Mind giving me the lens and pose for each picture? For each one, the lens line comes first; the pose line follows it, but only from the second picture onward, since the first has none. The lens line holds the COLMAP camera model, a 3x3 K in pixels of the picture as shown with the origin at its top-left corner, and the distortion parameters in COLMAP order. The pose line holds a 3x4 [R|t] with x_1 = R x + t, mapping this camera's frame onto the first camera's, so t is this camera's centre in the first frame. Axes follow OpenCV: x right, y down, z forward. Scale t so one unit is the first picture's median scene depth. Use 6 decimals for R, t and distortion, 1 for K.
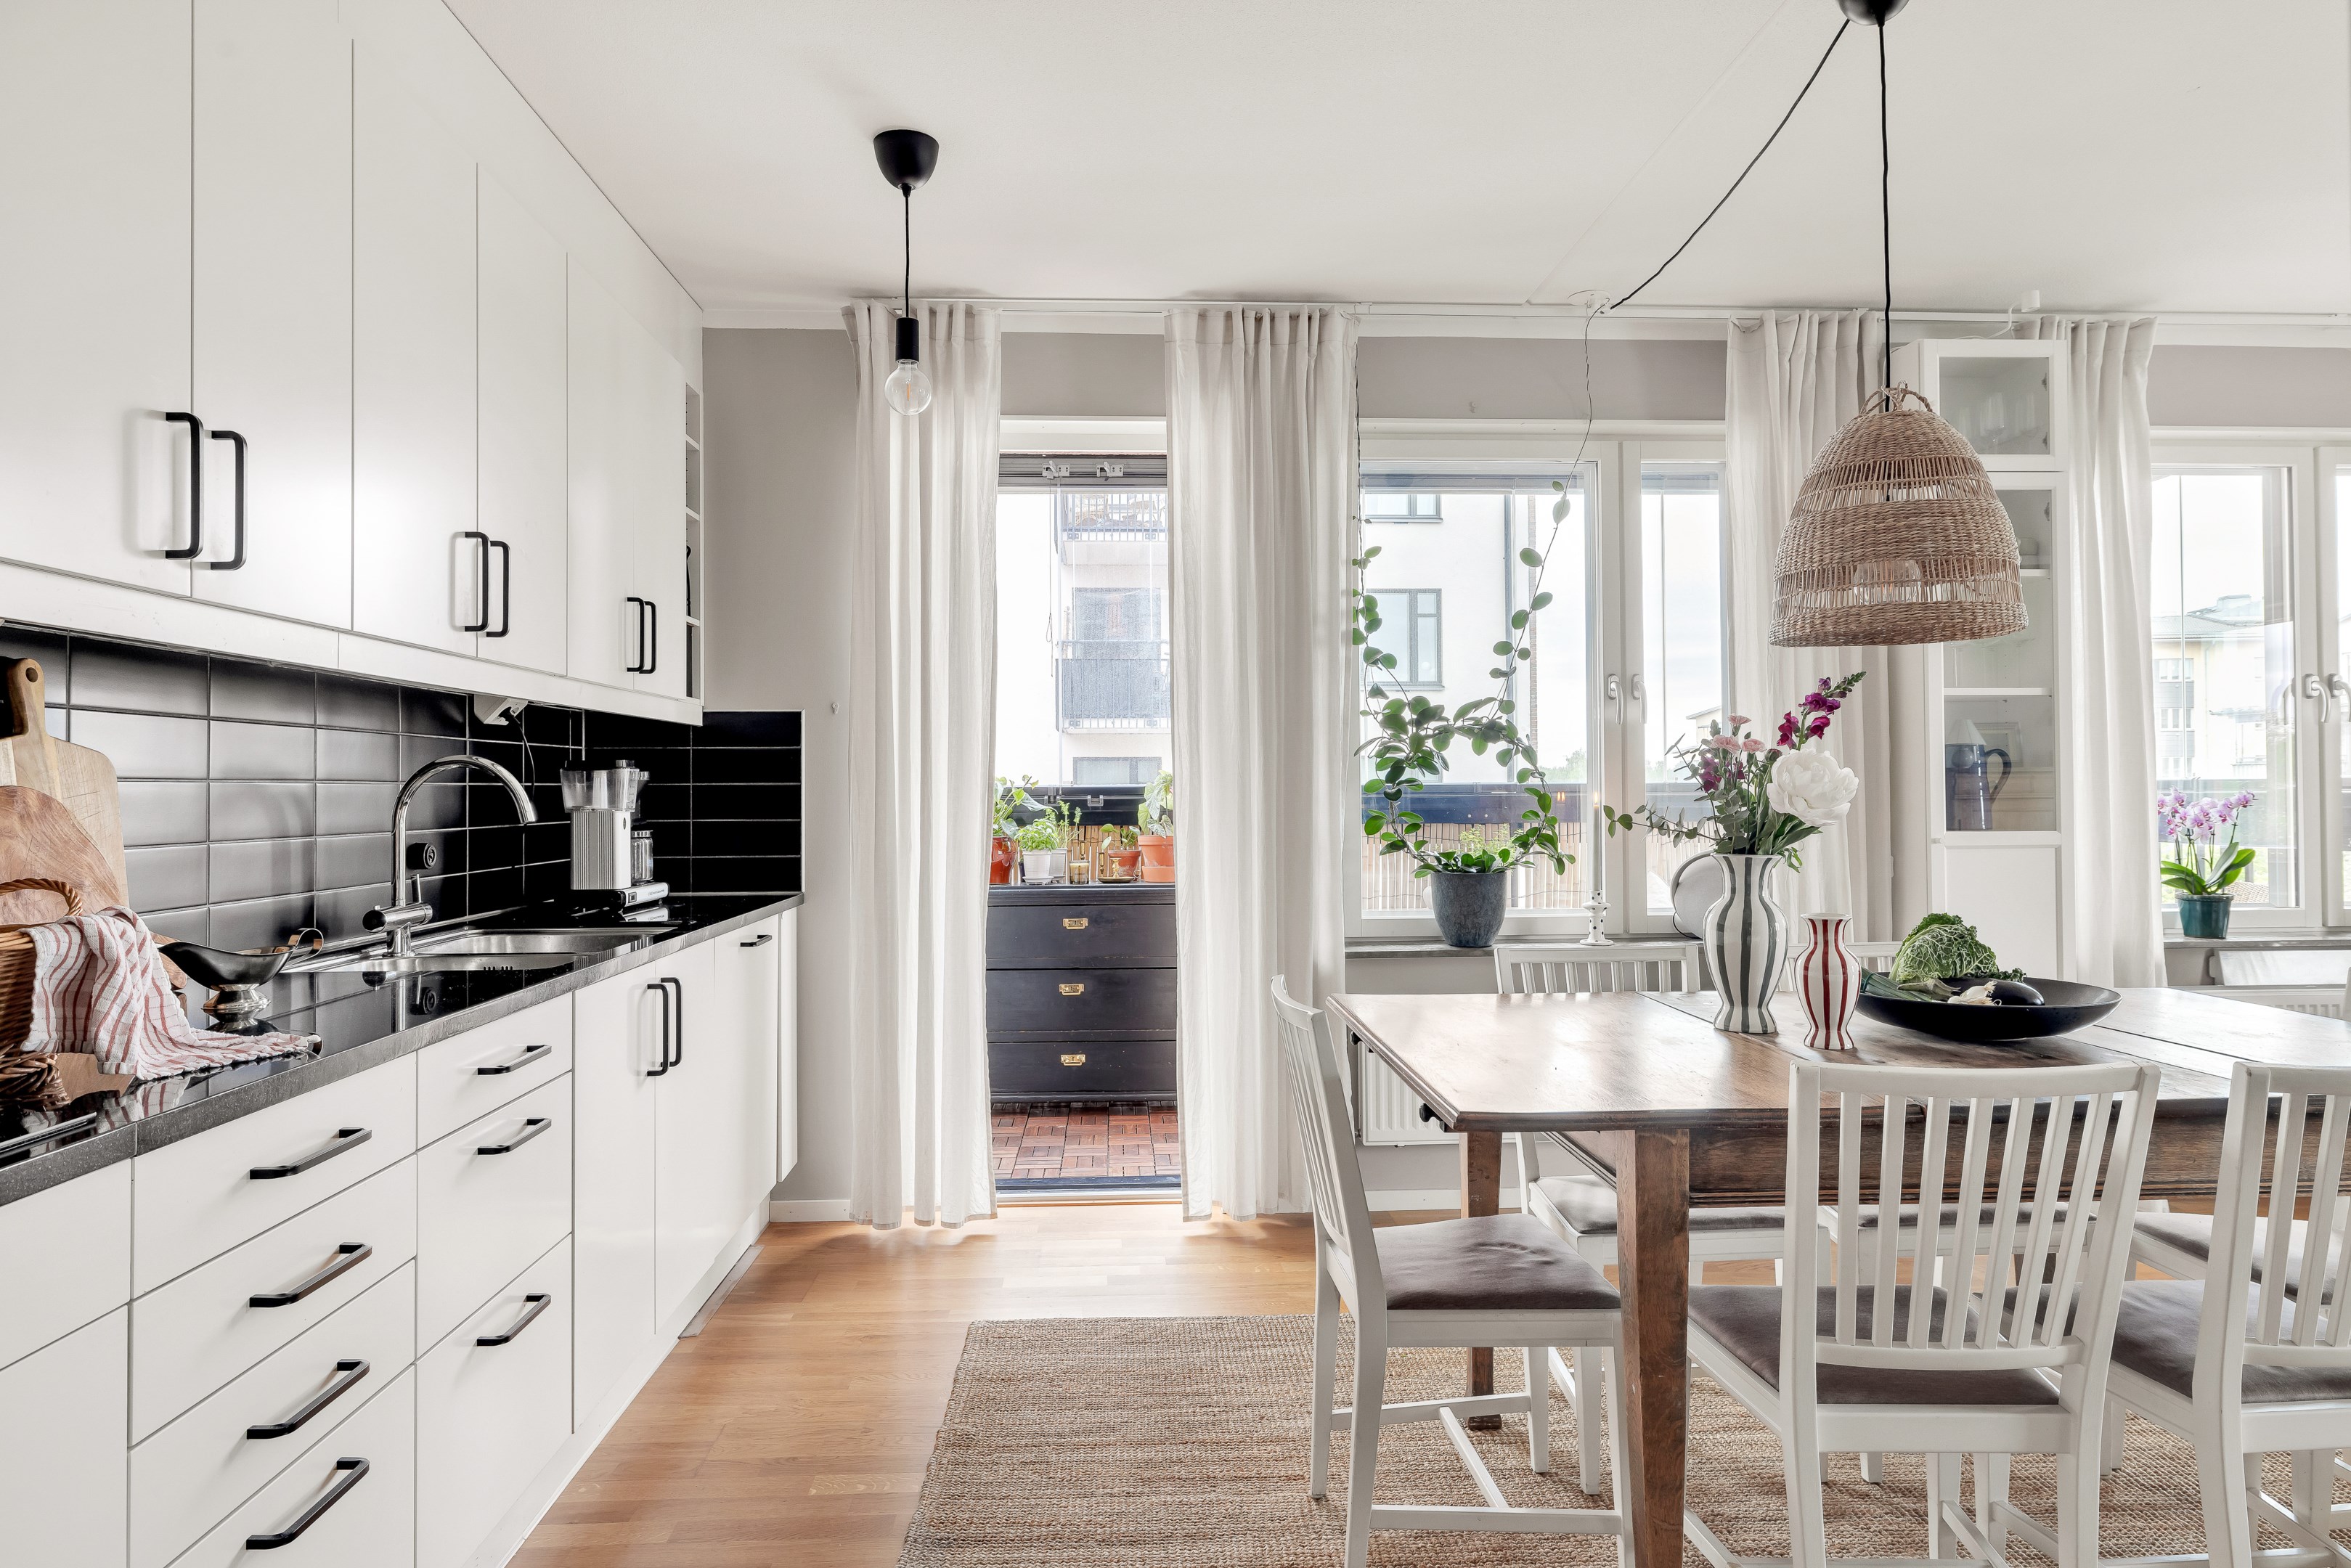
lens RADIAL K [[1393.7, 0, 1173.9], [0, 1393.7, 774.4], [0, 0, 1]] dist [-0.003274, 0.002940]
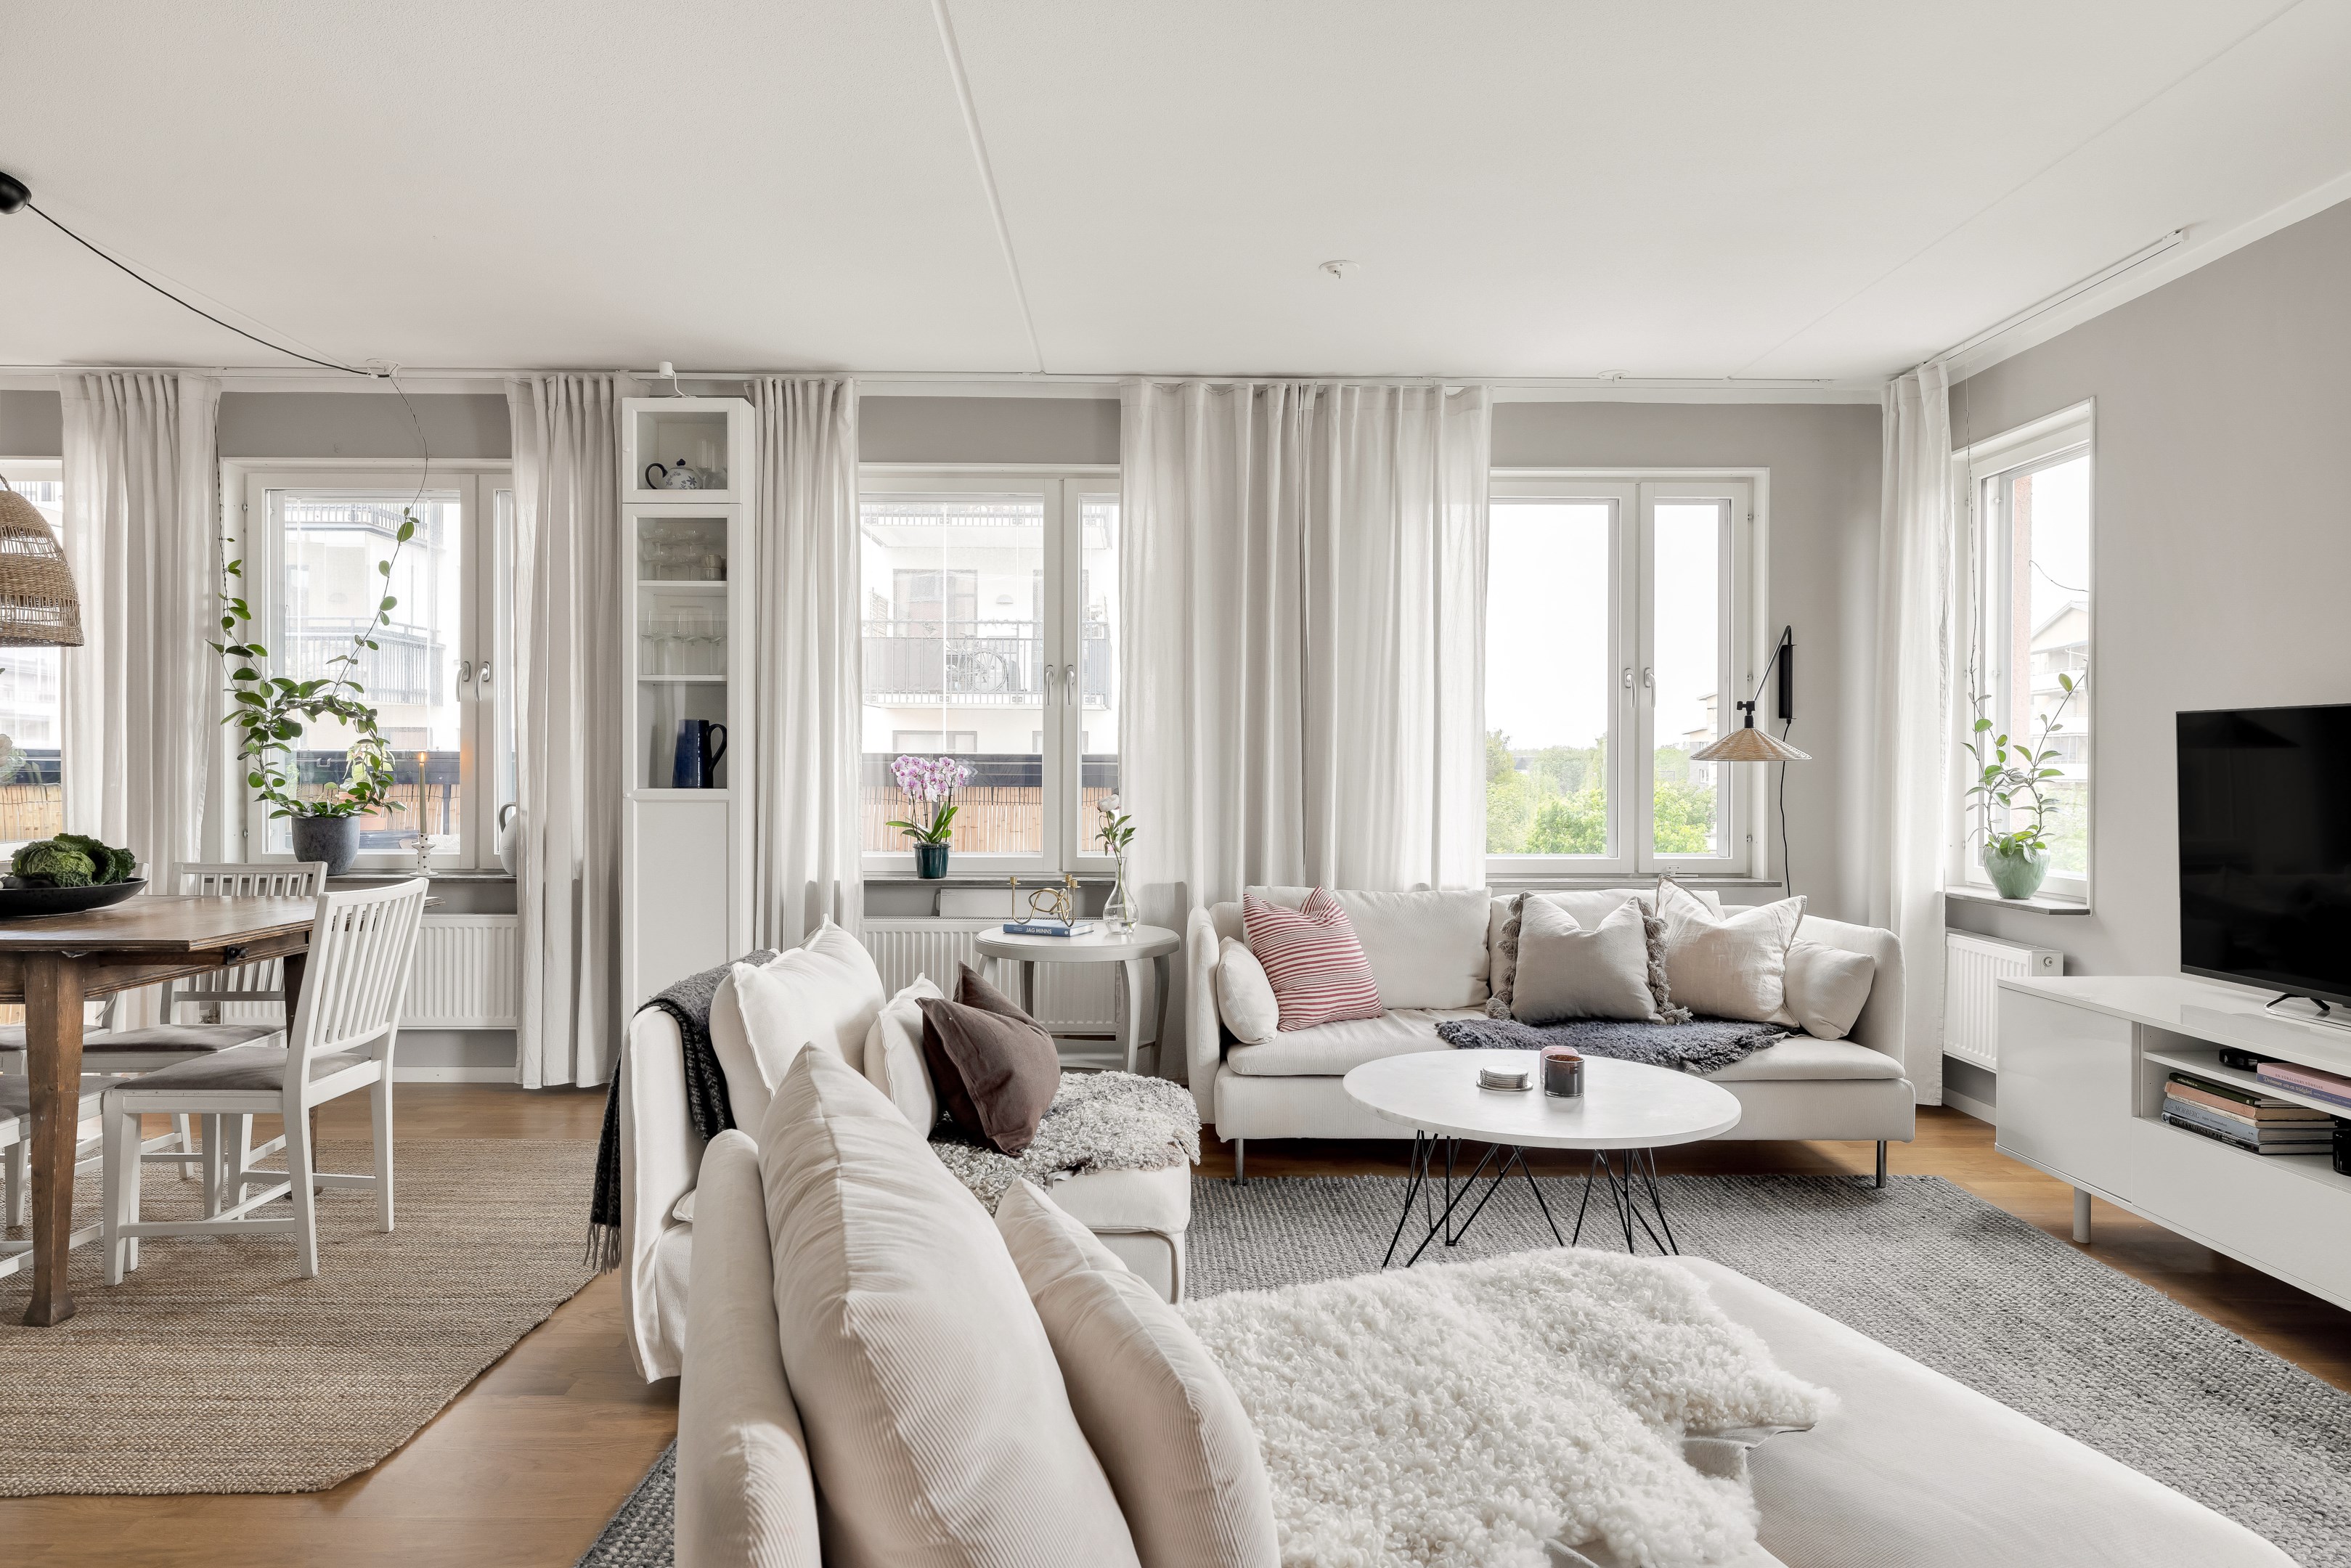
lens RADIAL K [[1369.3, 0, 1175.5], [0, 1369.3, 784.0], [0, 0, 1]] dist [-0.003512, 0.002213]
pose [[0.999215, 0.011249, -0.037979, 1.083720], [-0.010294, 0.999628, 0.025244, 0.000489], [0.038249, -0.024833, 0.998960, -0.225528]]
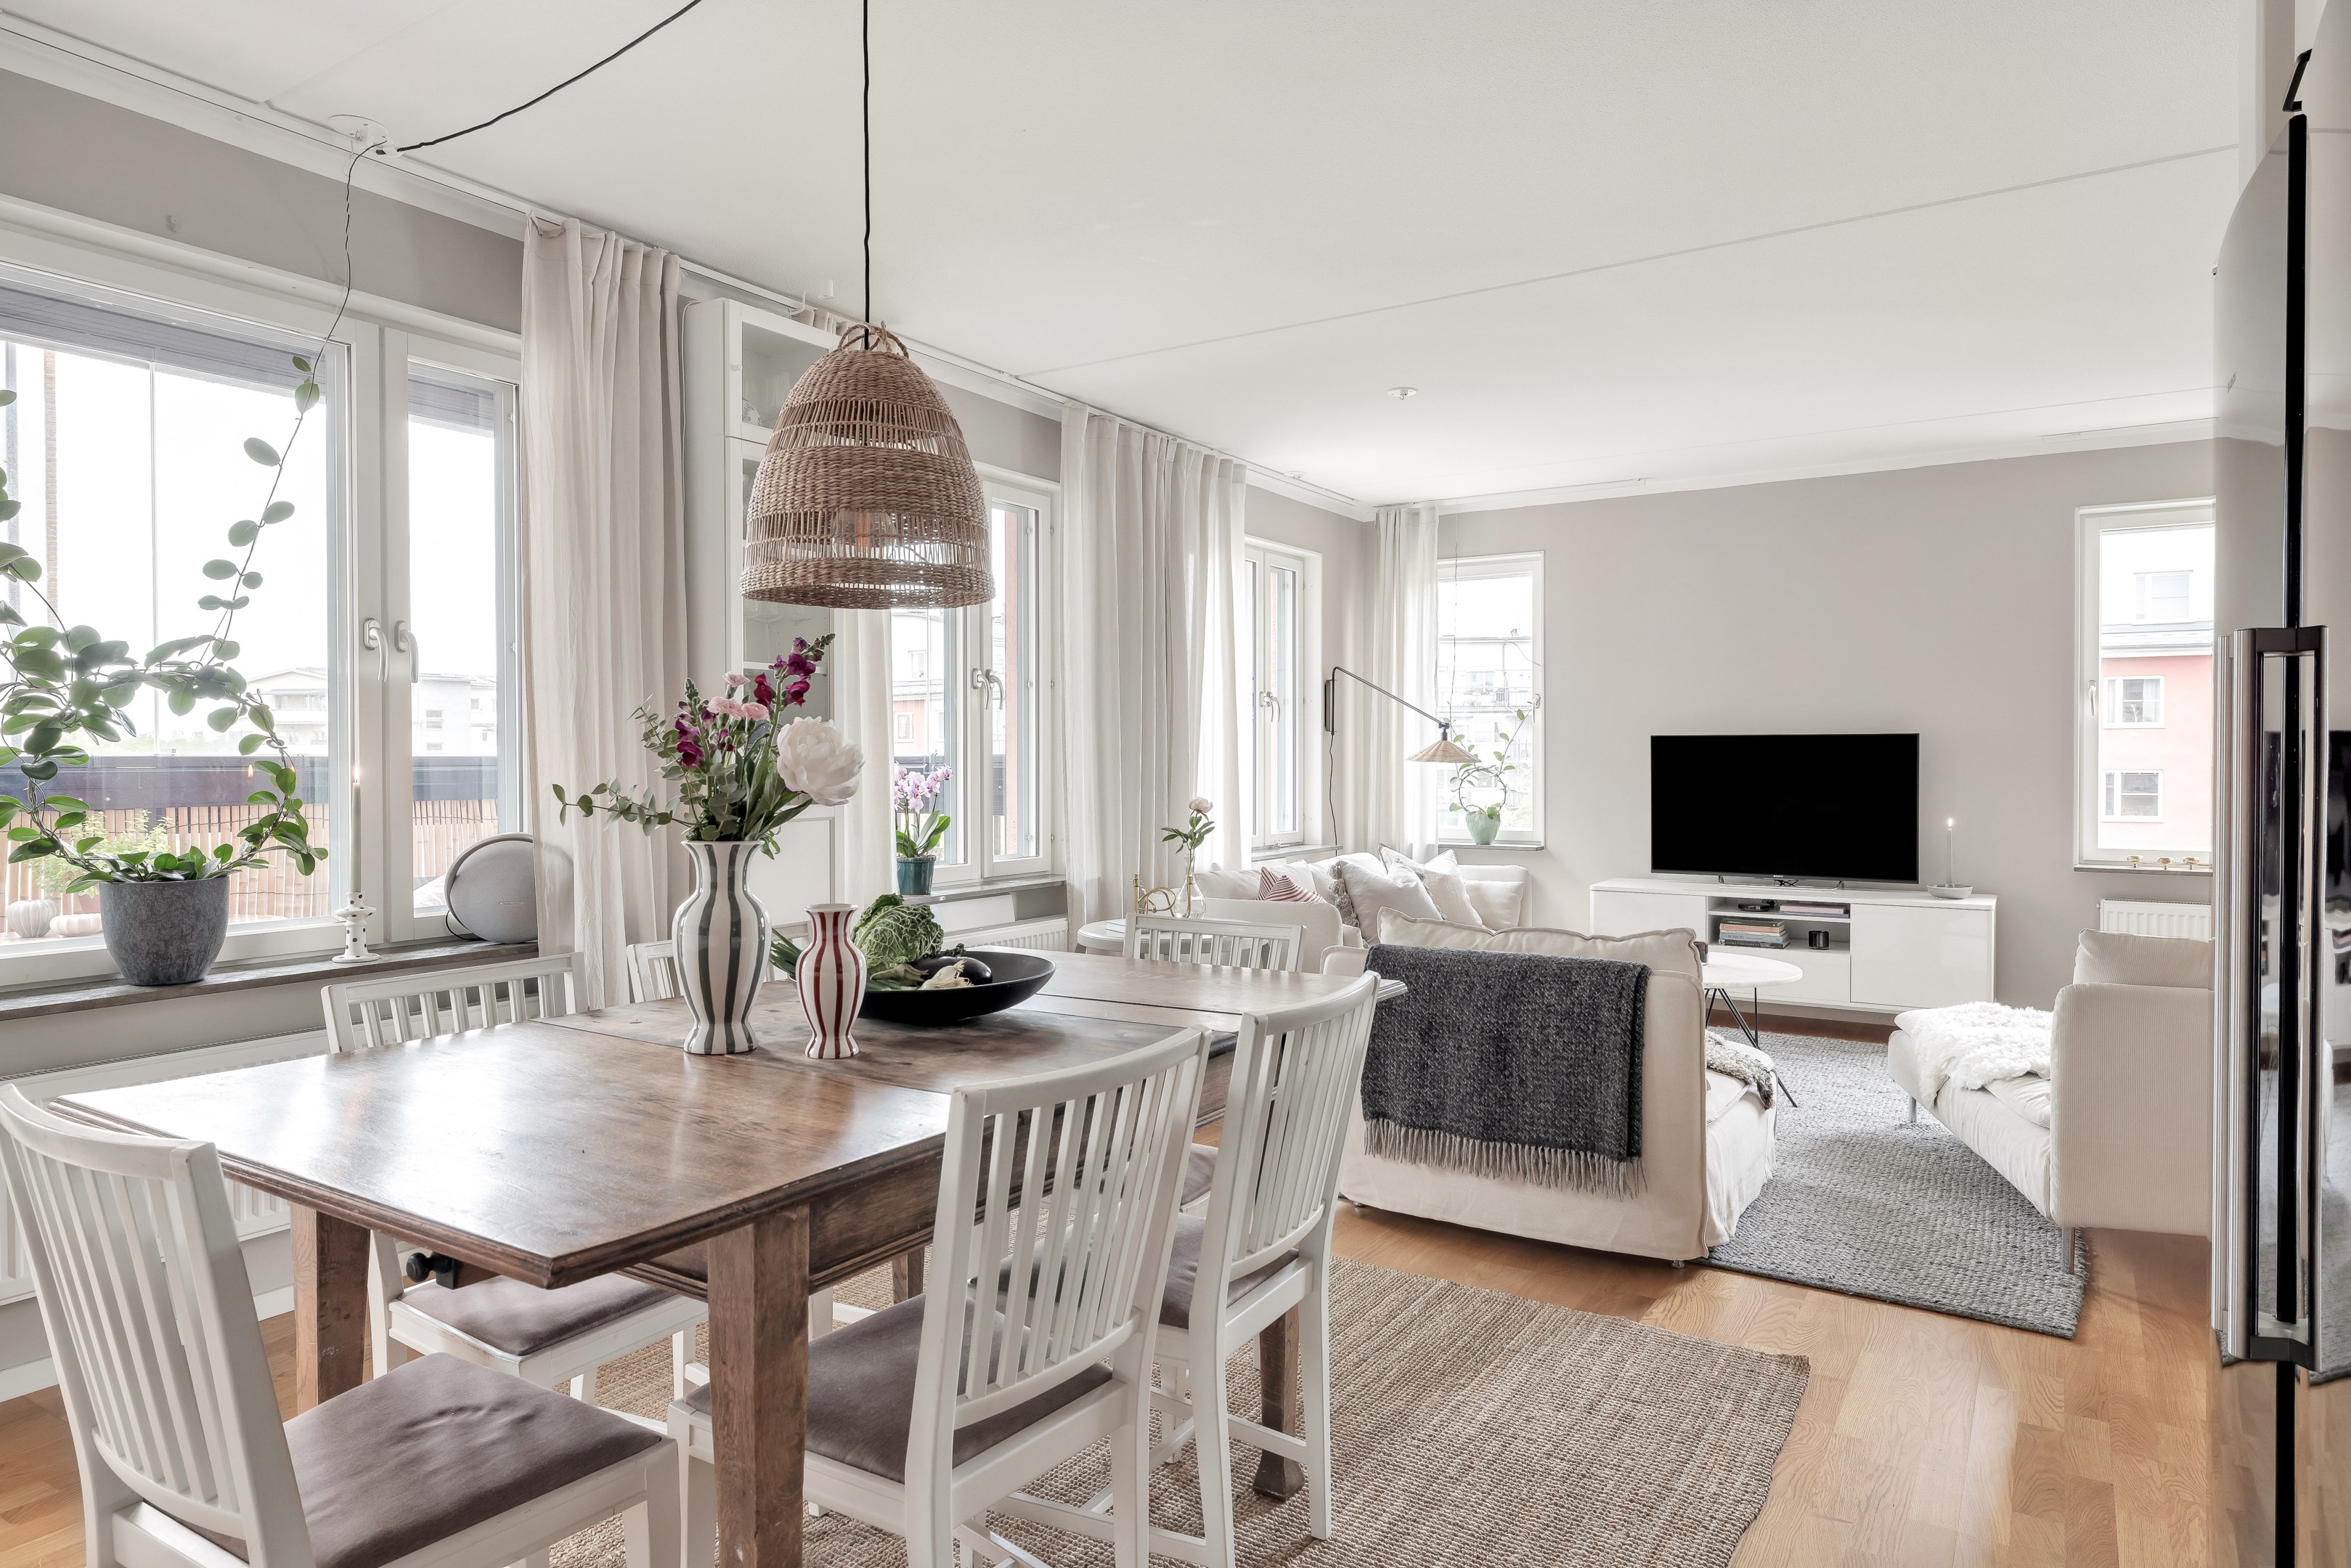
lens RADIAL K [[1393.7, 0, 1173.9], [0, 1393.7, 774.4], [0, 0, 1]] dist [-0.003274, 0.002940]
pose [[0.582412, -0.003839, 0.812885, -0.069620], [-0.010588, 0.999868, 0.012309, 0.002583], [-0.812825, -0.015776, 0.582295, 0.178577]]
